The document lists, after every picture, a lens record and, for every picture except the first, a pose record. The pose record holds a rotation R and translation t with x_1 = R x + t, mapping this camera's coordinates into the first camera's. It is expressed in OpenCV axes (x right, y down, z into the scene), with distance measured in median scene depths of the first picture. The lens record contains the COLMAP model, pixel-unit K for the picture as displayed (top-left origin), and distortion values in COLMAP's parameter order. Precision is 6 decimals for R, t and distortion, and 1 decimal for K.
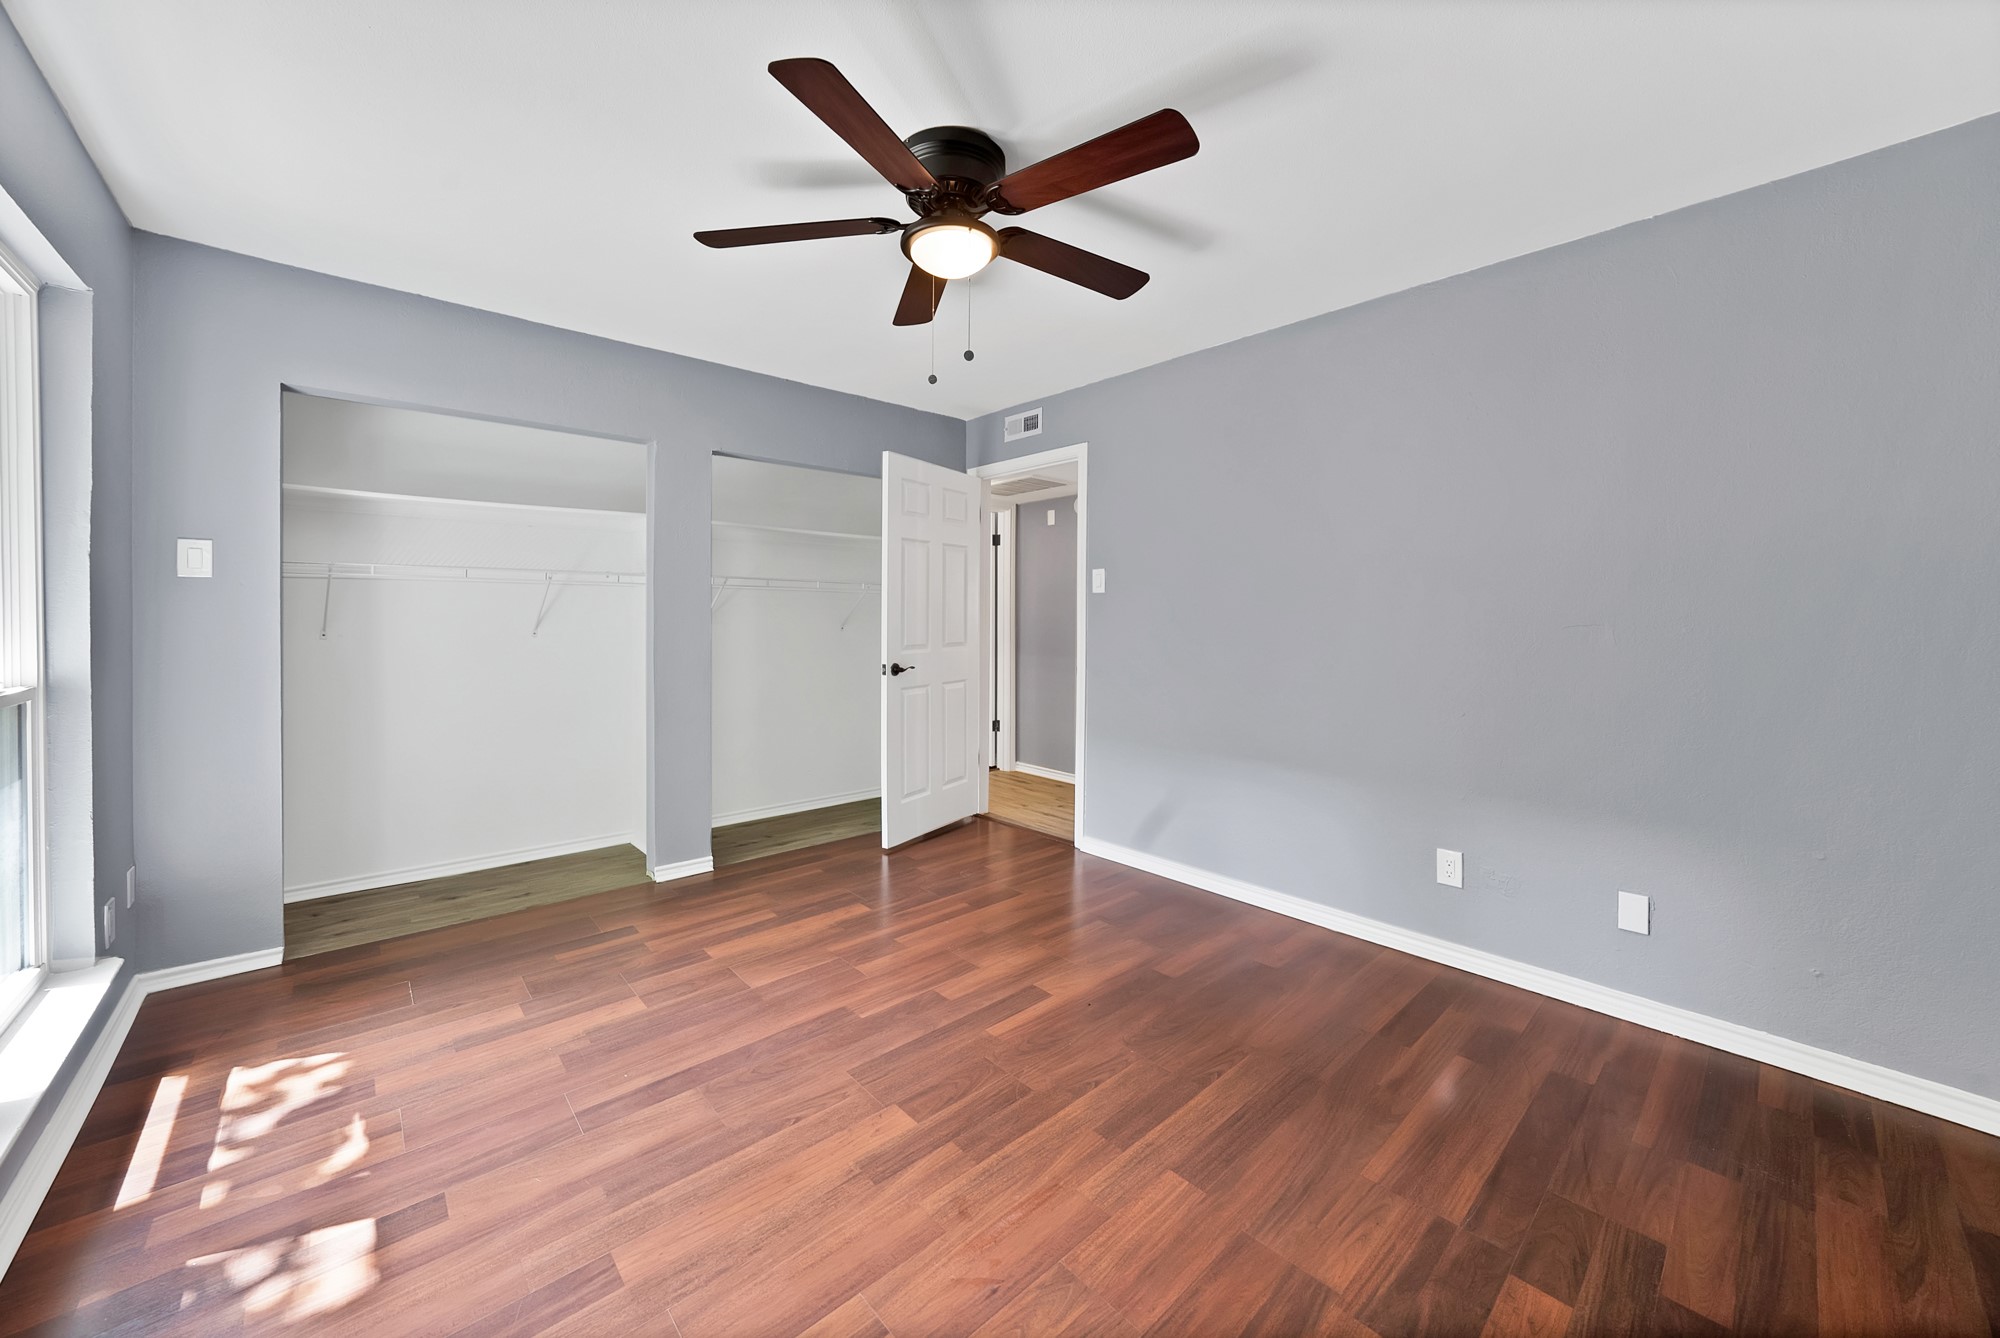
lens RADIAL K [[726.1, 0, 990.6], [0, 726.1, 656.9], [0, 0, 1]] dist [-0.025702, 0.005958]
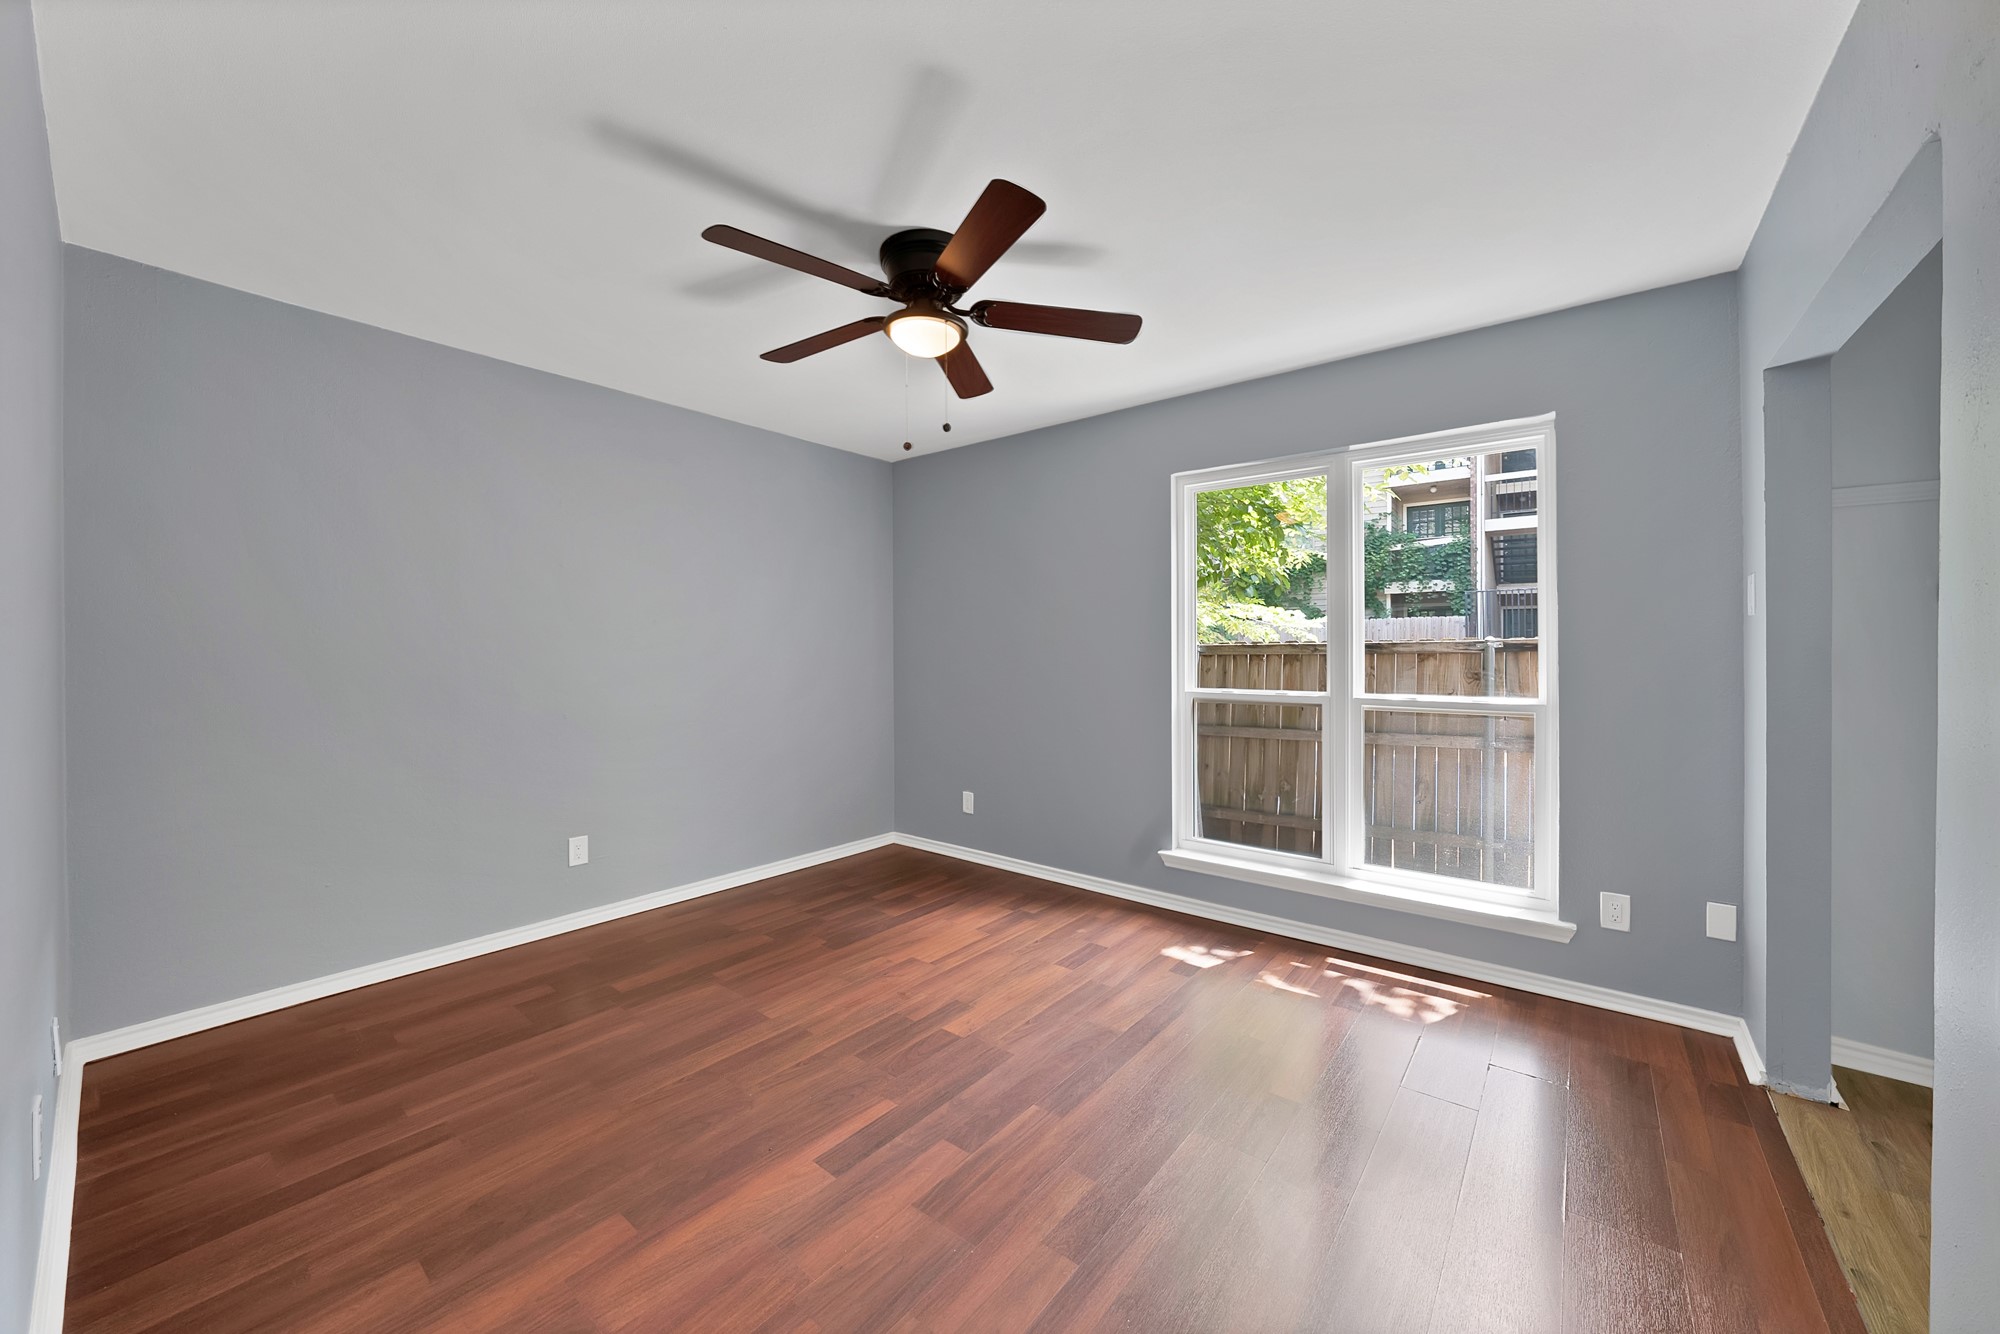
lens RADIAL K [[726.1, 0, 990.6], [0, 726.1, 654.9], [0, 0, 1]] dist [-0.025702, 0.005958]
pose [[-0.987137, -0.002056, -0.159862, 0.028349], [-0.013322, 0.997498, 0.069430, -0.161021], [0.159319, 0.070666, -0.984695, 2.227040]]
